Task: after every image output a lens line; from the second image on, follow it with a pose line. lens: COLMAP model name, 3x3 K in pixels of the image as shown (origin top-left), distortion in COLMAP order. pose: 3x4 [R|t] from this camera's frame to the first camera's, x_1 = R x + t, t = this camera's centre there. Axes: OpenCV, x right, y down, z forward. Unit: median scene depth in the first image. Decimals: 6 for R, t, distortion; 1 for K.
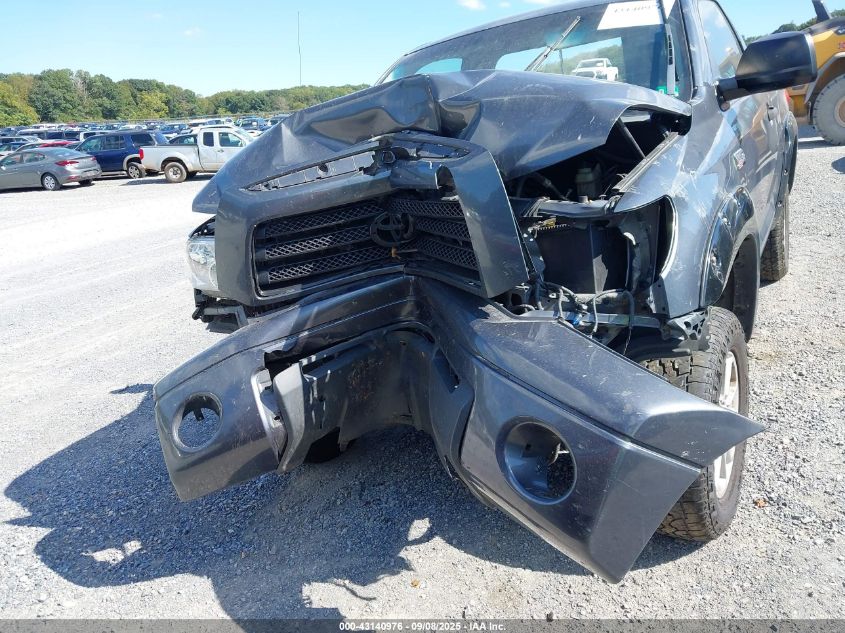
lens RADIAL K [[693.4, 0, 422.5], [0, 693.4, 316.5], [0, 0, 1]] dist [0.074672, -0.092458]
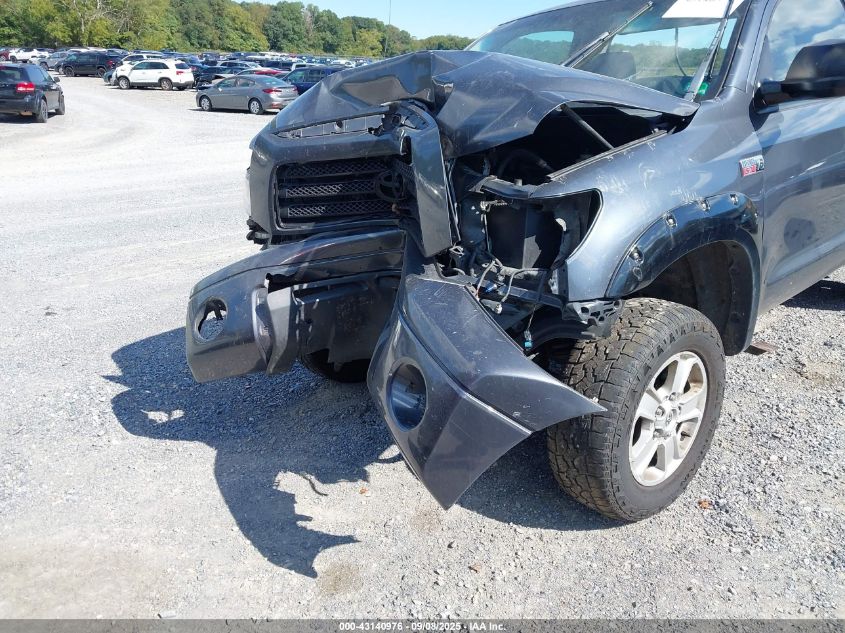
lens RADIAL K [[693.4, 0, 422.5], [0, 693.4, 316.5], [0, 0, 1]] dist [0.074672, -0.092458]
pose [[0.952083, 0.185837, -0.242903, 0.317099], [-0.170265, 0.981829, 0.083793, -0.020991], [0.254061, -0.038420, 0.966425, -0.088613]]
